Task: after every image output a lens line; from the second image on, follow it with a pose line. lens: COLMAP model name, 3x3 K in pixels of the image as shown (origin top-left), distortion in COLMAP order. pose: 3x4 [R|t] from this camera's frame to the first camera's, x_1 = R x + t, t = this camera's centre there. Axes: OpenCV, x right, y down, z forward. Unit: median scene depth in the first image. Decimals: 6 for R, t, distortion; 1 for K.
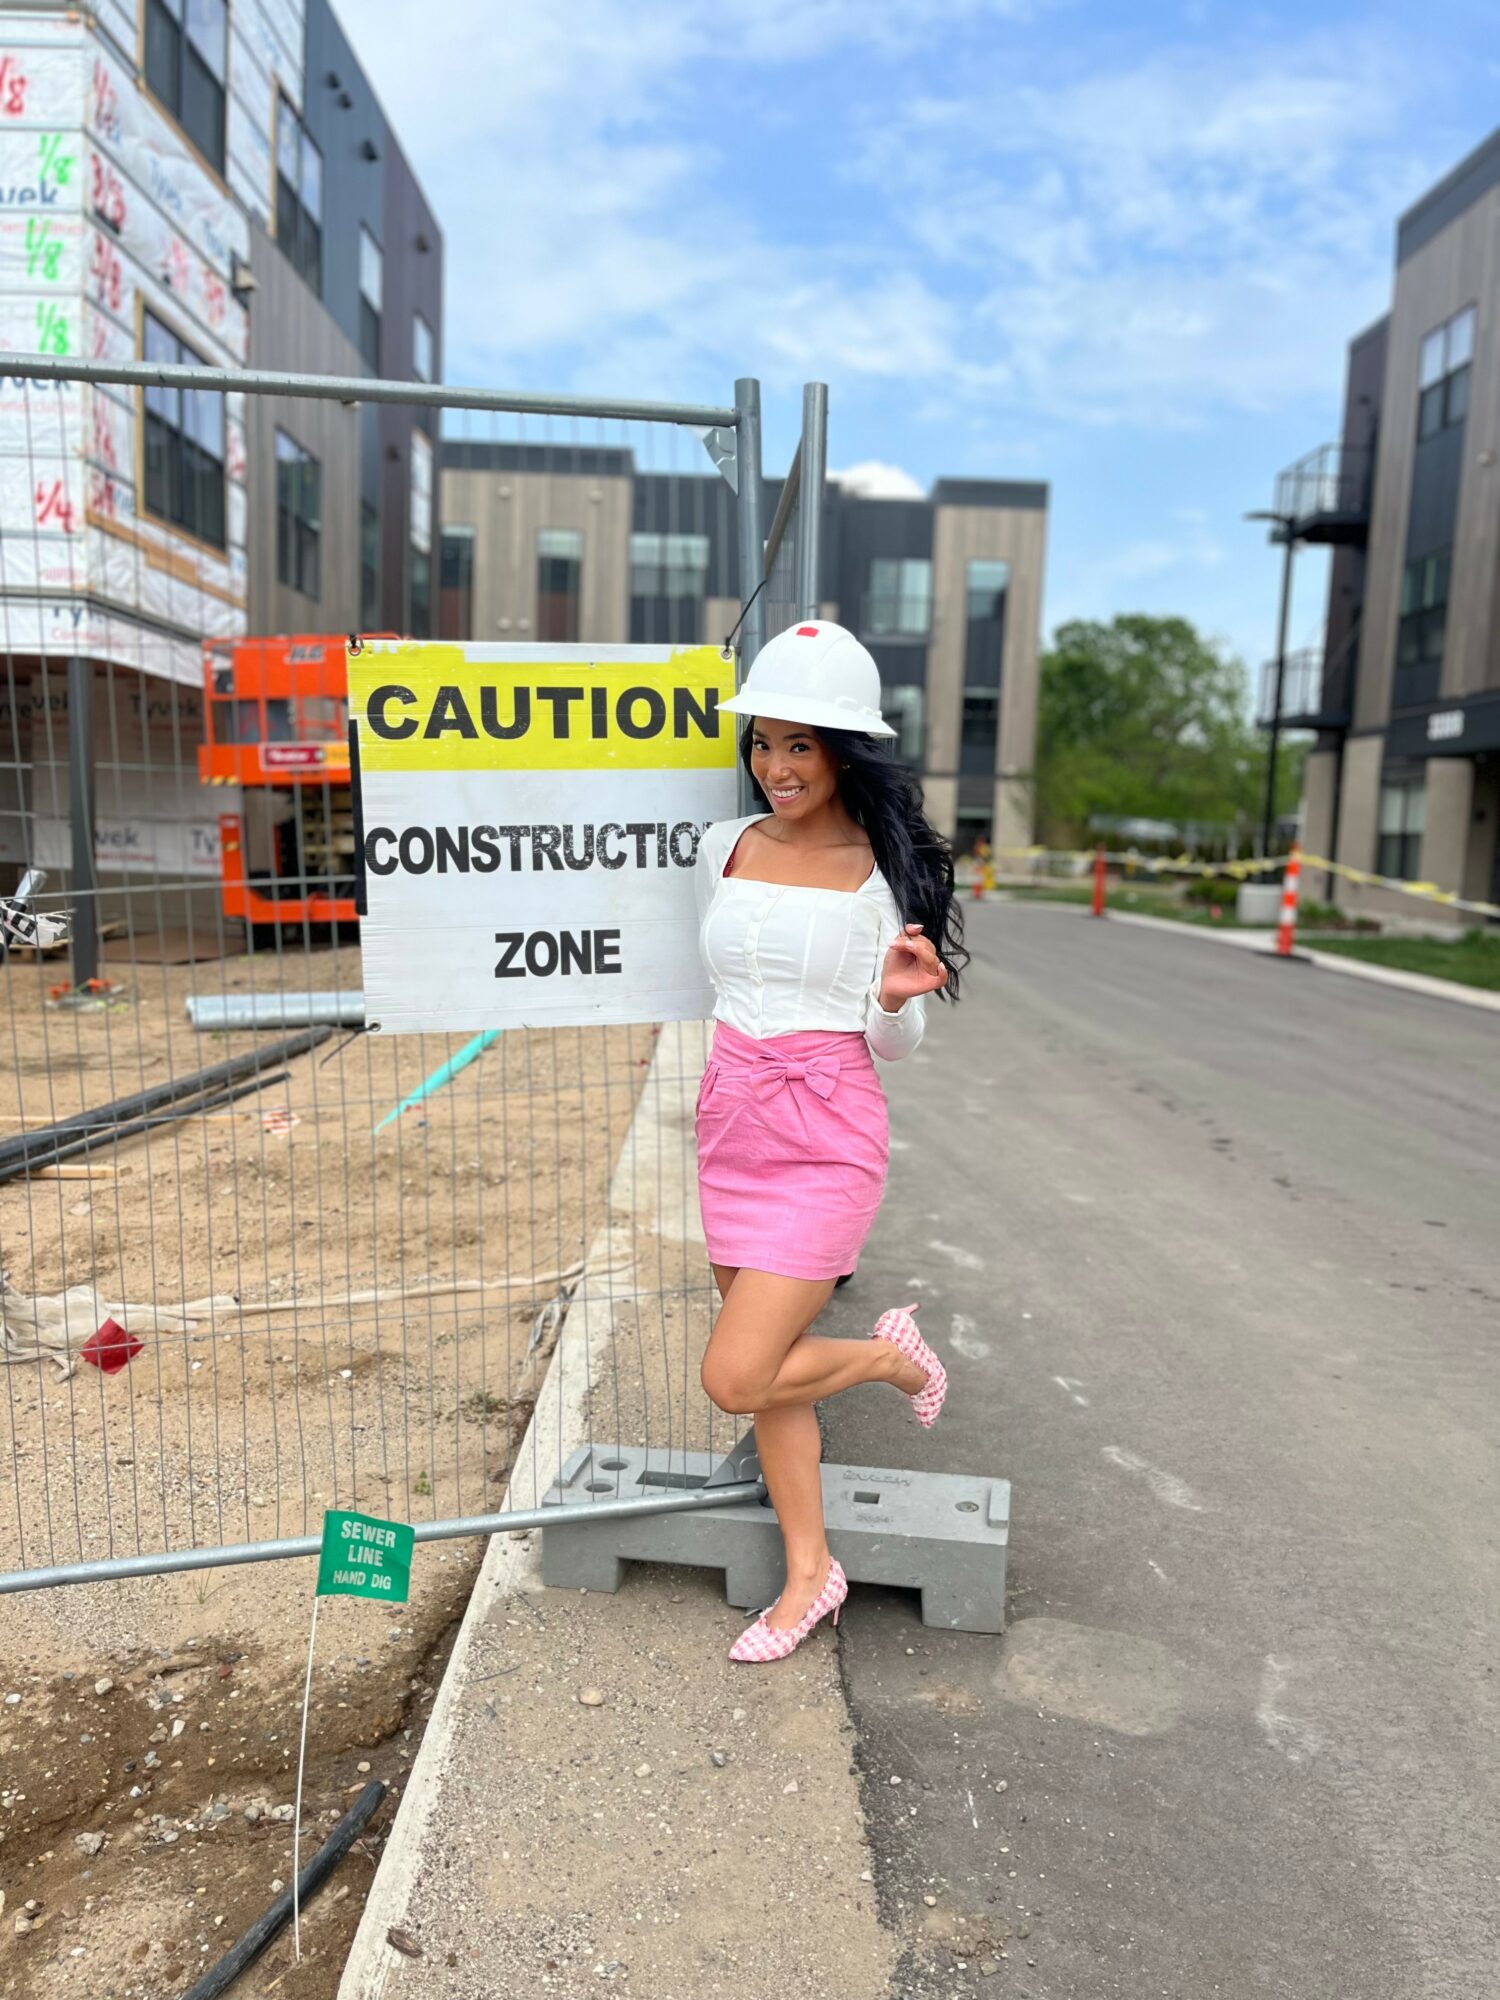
lens RADIAL K [[1463.1, 0, 750.0], [0, 1463.1, 1000.0], [0, 0, 1]] dist [0.001700, -0.000586]
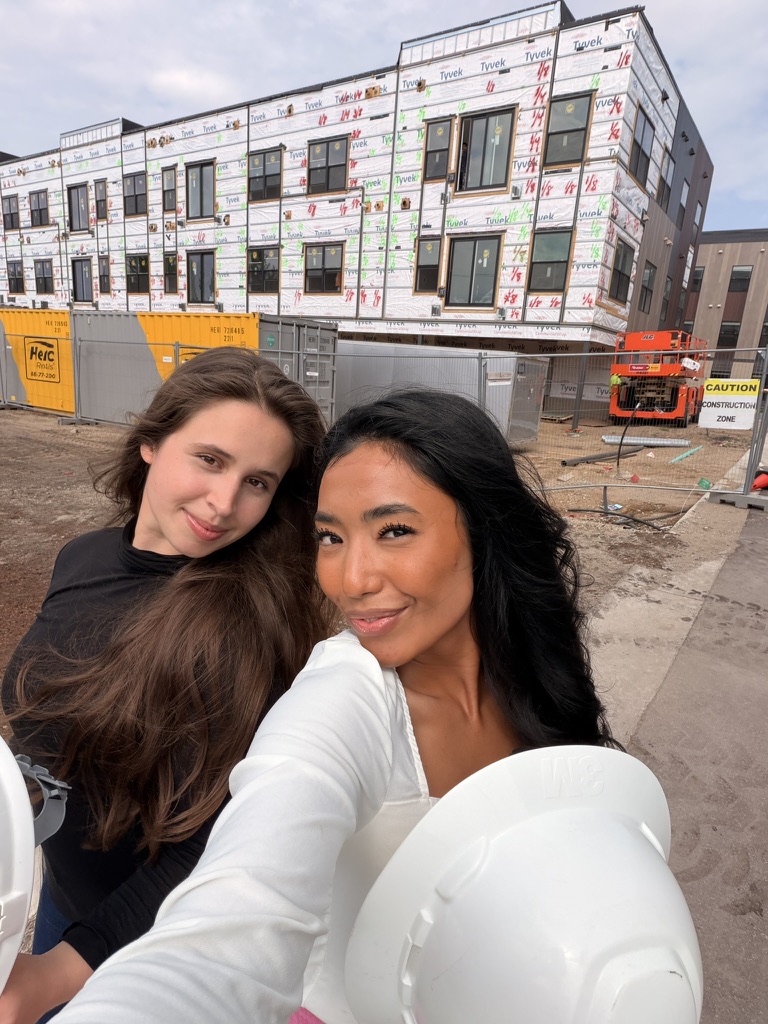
lens RADIAL K [[607.3, 0, 384.0], [0, 607.3, 512.0], [0, 0, 1]] dist [0.003772, 0.002068]
pose [[0.810764, 0.163479, -0.562083, 0.055496], [-0.109162, 0.985592, 0.129197, 0.045120], [0.575105, -0.043390, 0.816928, -0.515135]]
